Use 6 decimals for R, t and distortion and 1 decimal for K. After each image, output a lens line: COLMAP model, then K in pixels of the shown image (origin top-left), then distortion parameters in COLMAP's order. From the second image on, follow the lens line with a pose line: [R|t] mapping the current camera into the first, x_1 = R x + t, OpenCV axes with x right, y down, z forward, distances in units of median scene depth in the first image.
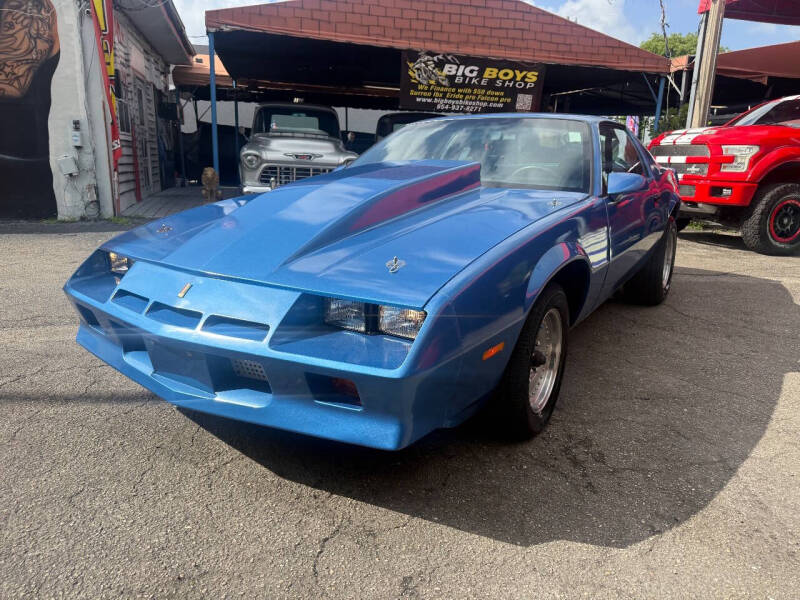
lens RADIAL K [[569.2, 0, 393.9], [0, 569.2, 298.0], [0, 0, 1]] dist [-0.004288, 0.001931]
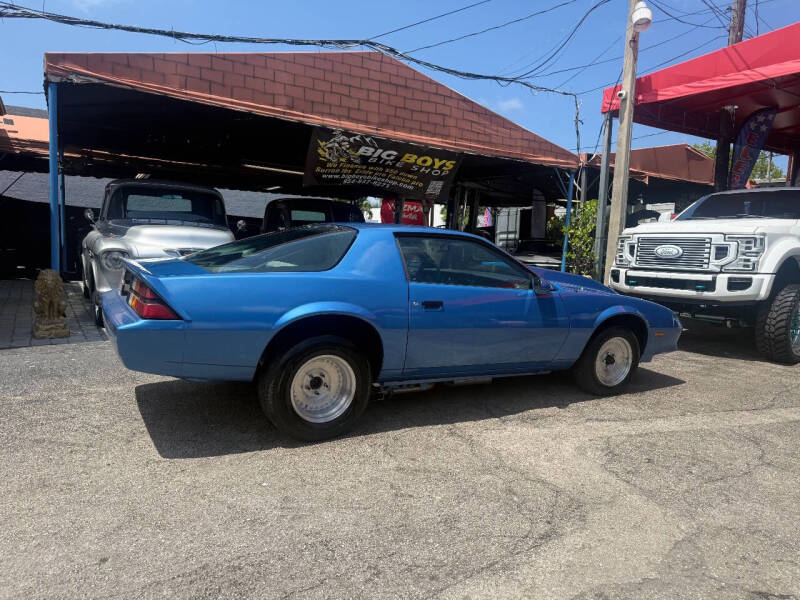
lens RADIAL K [[567.0, 0, 397.8], [0, 567.0, 301.0], [0, 0, 1]] dist [0.031513, -0.047118]
pose [[0.951743, -0.019395, 0.306283, -0.126472], [0.058525, 0.991157, -0.119095, -0.080690], [-0.301264, 0.131273, 0.944461, 0.218885]]
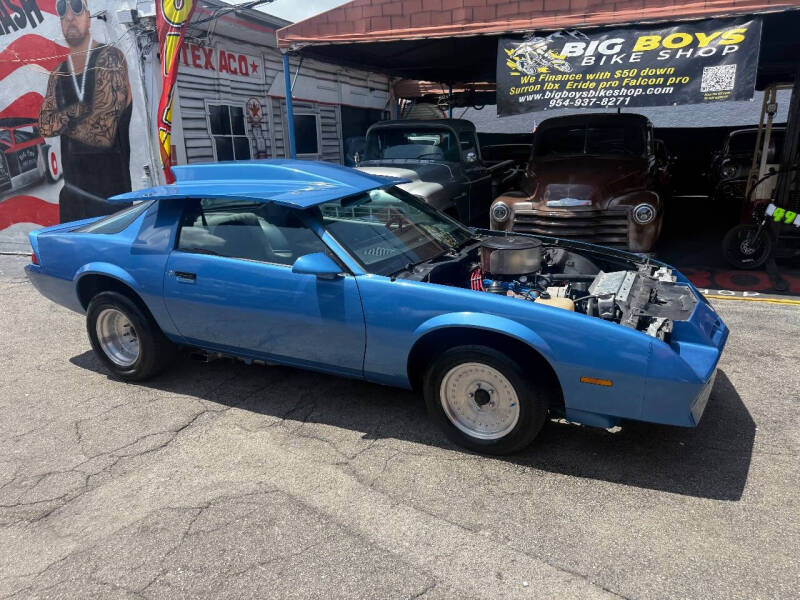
lens RADIAL K [[569.5, 0, 398.6], [0, 569.5, 302.5], [0, 0, 1]] dist [0.004325, -0.007553]
pose [[0.786584, 0.117312, -0.606237, 0.373090], [-0.100665, 0.993015, 0.061546, -0.145796], [0.609223, 0.012616, 0.792899, 0.383811]]
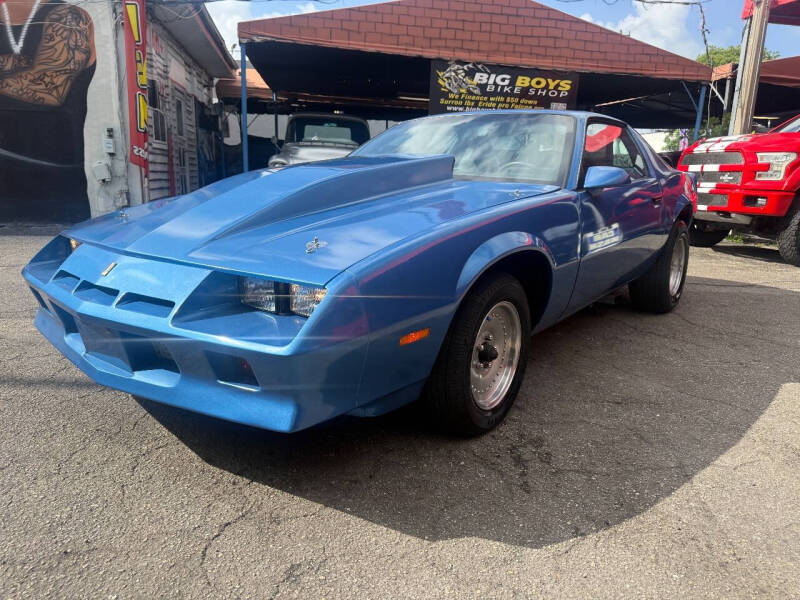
lens RADIAL K [[570.3, 0, 402.8], [0, 570.3, 304.2], [0, 0, 1]] dist [-0.008476, 0.004623]
pose [[0.997259, 0.020792, -0.071005, 0.043839], [-0.021970, 0.999633, -0.015847, 0.010640], [0.070649, 0.017363, 0.997350, 0.008100]]
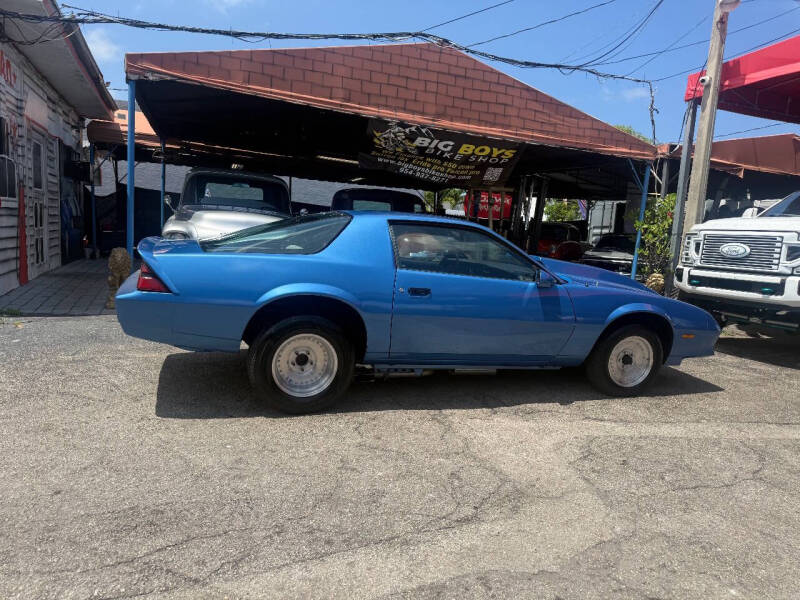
lens RADIAL K [[566.6, 0, 399.4], [0, 566.6, 301.7], [0, 0, 1]] dist [0.007200, -0.006275]
pose [[0.991202, 0.023002, 0.130344, -0.045492], [-0.008781, 0.994042, -0.108646, -0.072432], [-0.132067, 0.106545, 0.985498, 0.190659]]
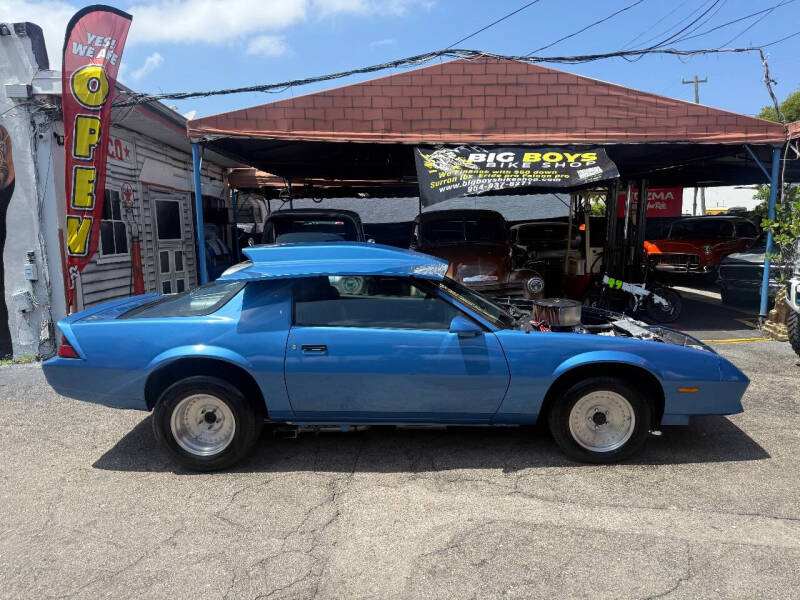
lens RADIAL K [[564.2, 0, 397.9], [0, 564.2, 301.3], [0, 0, 1]] dist [0.019795, -0.023615]
pose [[0.974199, -0.015704, -0.225142, 0.173111], [-0.010356, 0.993415, -0.114103, -0.114133], [0.225451, 0.113491, 0.967622, 0.223756]]
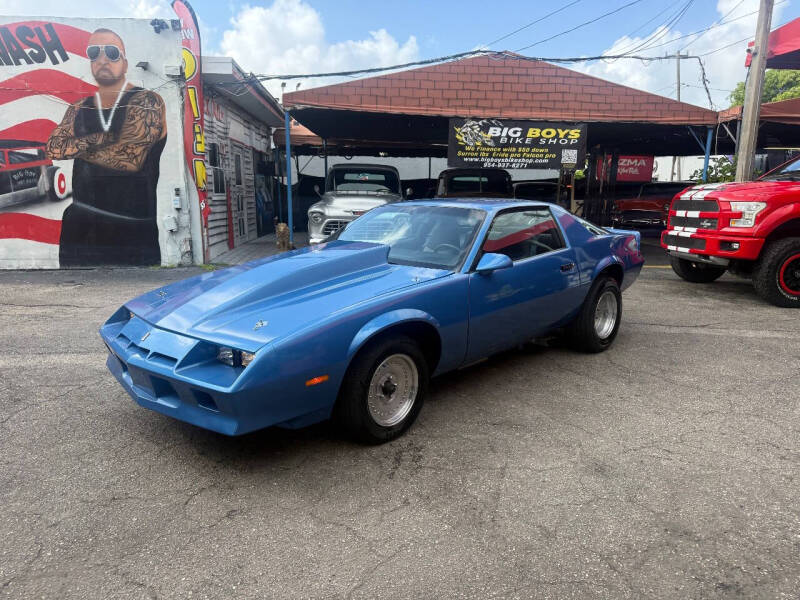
lens RADIAL K [[565.4, 0, 399.5], [0, 565.4, 304.1], [0, 0, 1]] dist [0.028389, -0.037066]
pose [[0.981547, 0.019848, -0.190191, 0.137720], [-0.029149, 0.998505, -0.046234, -0.010558], [0.188989, 0.050925, 0.980658, -0.102591]]
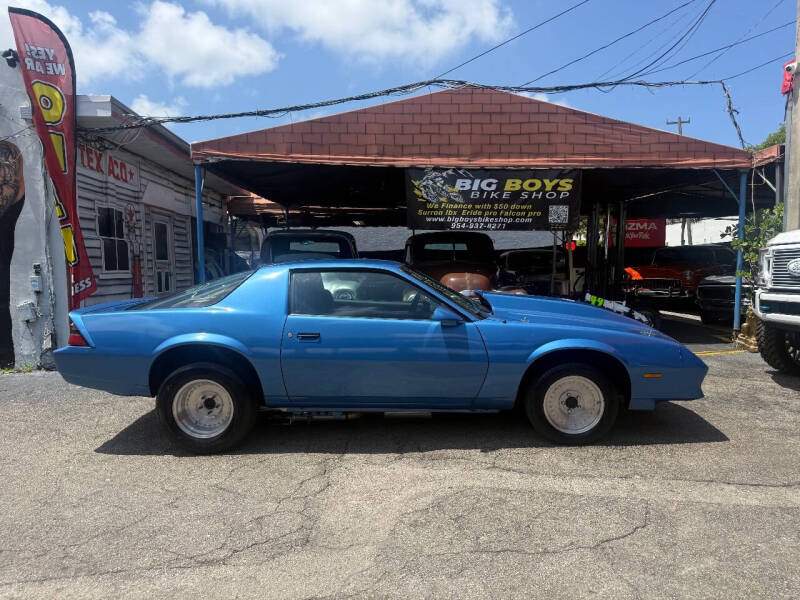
lens RADIAL K [[561.3, 0, 403.2], [0, 561.3, 301.4], [0, 0, 1]] dist [0.046710, -0.060113]
pose [[0.978039, -0.027187, -0.206642, 0.186248], [-0.010204, 0.984021, -0.177759, -0.075986], [0.208173, 0.175964, 0.962134, 0.194935]]
